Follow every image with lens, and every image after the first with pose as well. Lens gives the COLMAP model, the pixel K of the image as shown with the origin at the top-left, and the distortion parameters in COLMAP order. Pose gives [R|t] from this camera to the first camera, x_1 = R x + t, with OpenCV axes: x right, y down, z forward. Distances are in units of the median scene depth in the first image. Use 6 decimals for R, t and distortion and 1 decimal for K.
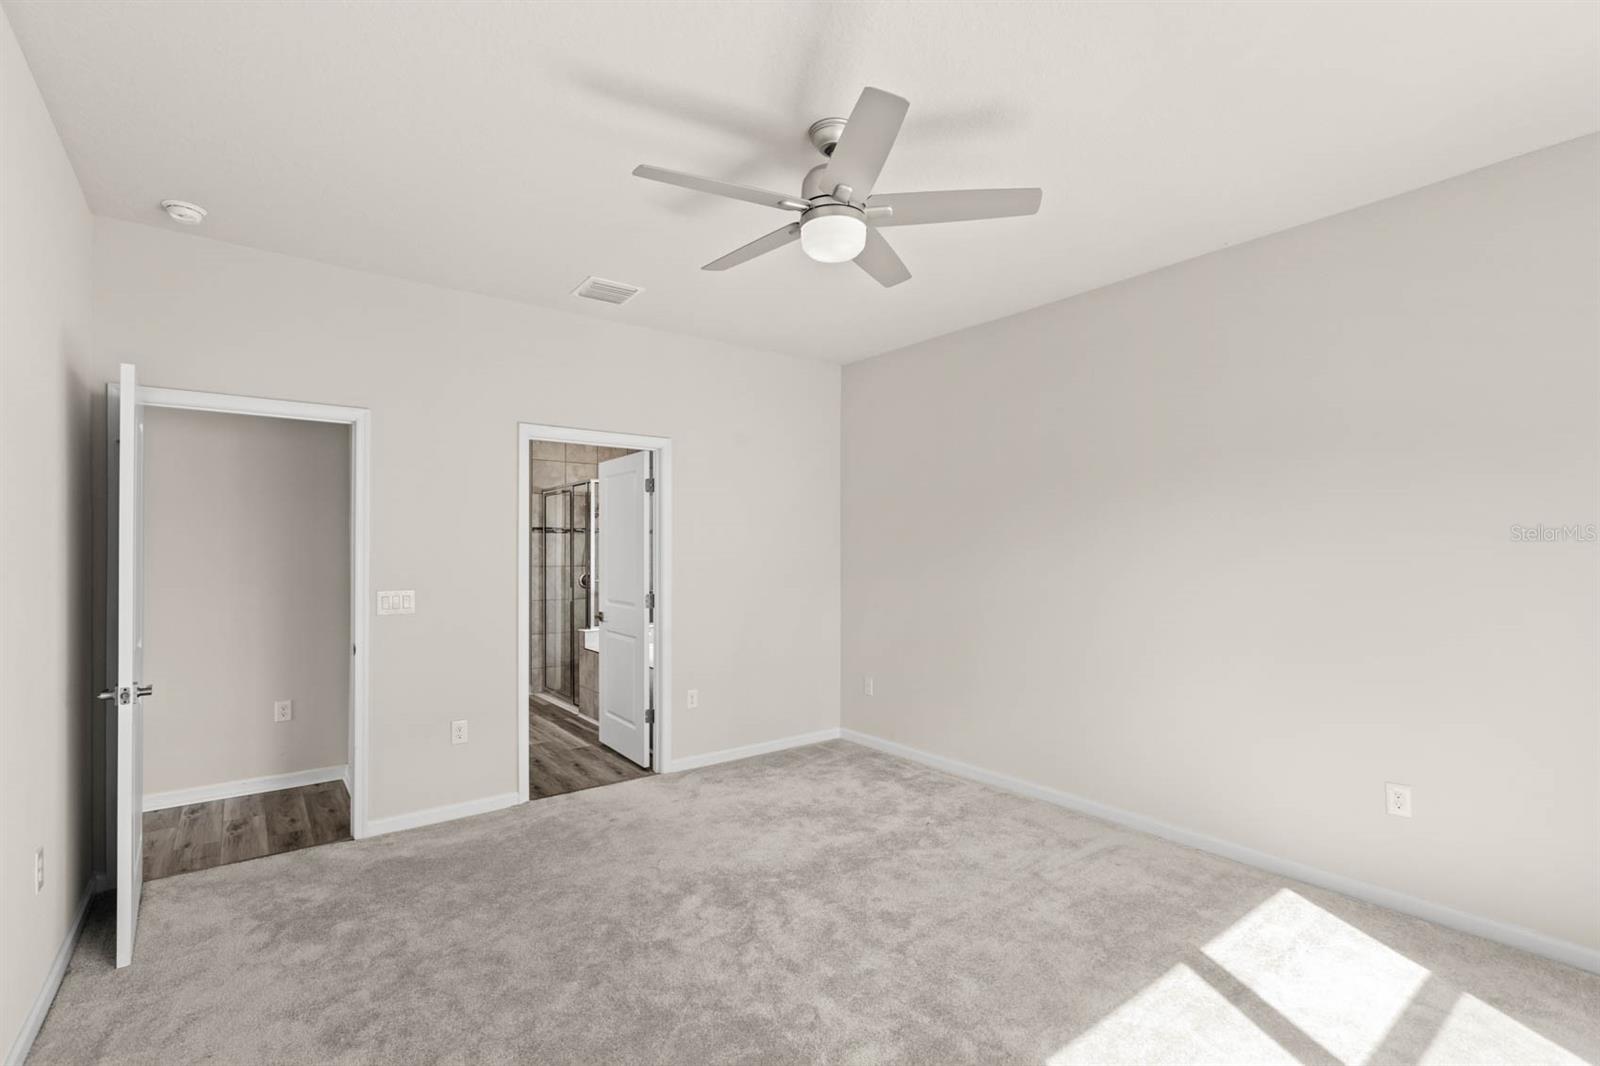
lens RADIAL K [[720.2, 0, 812.3], [0, 720.2, 541.1], [0, 0, 1]] dist [0.004393, 0.000951]
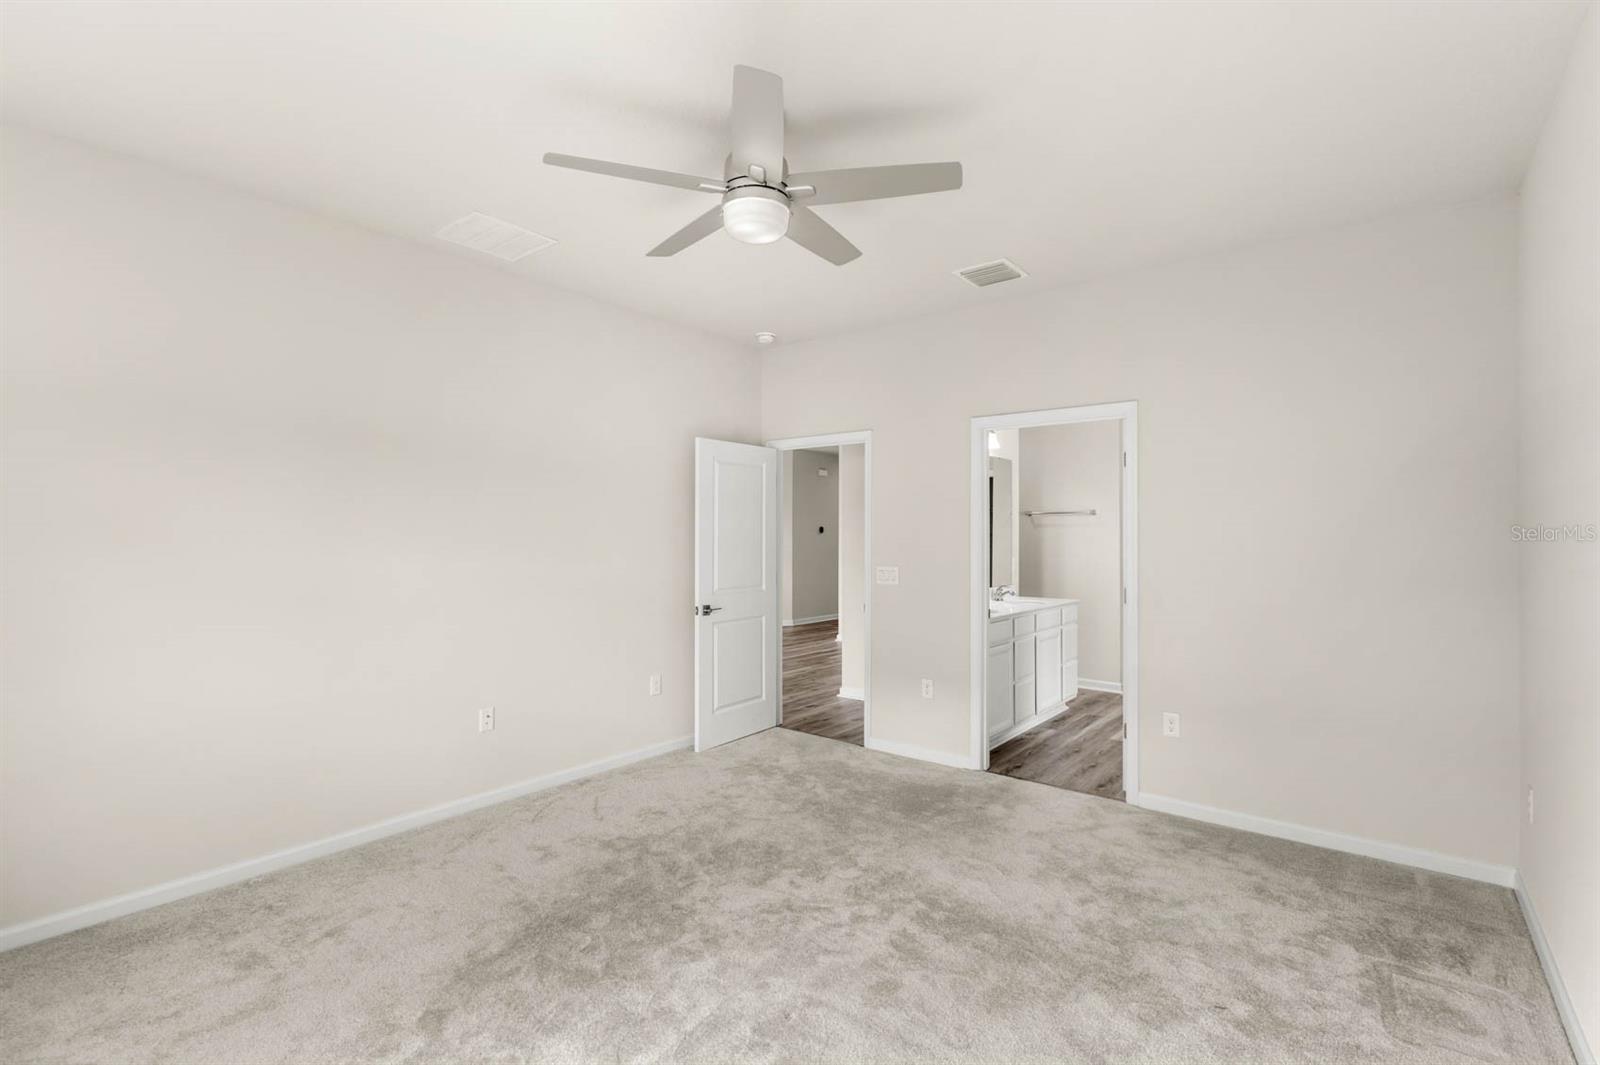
lens RADIAL K [[720.2, 0, 797.5], [0, 720.2, 539.6], [0, 0, 1]] dist [0.004393, 0.000951]
pose [[0.234542, 0.002082, -0.972104, 0.614658], [0.008681, 0.999953, 0.004237, 0.010939], [0.972067, -0.009433, 0.234513, 0.513111]]
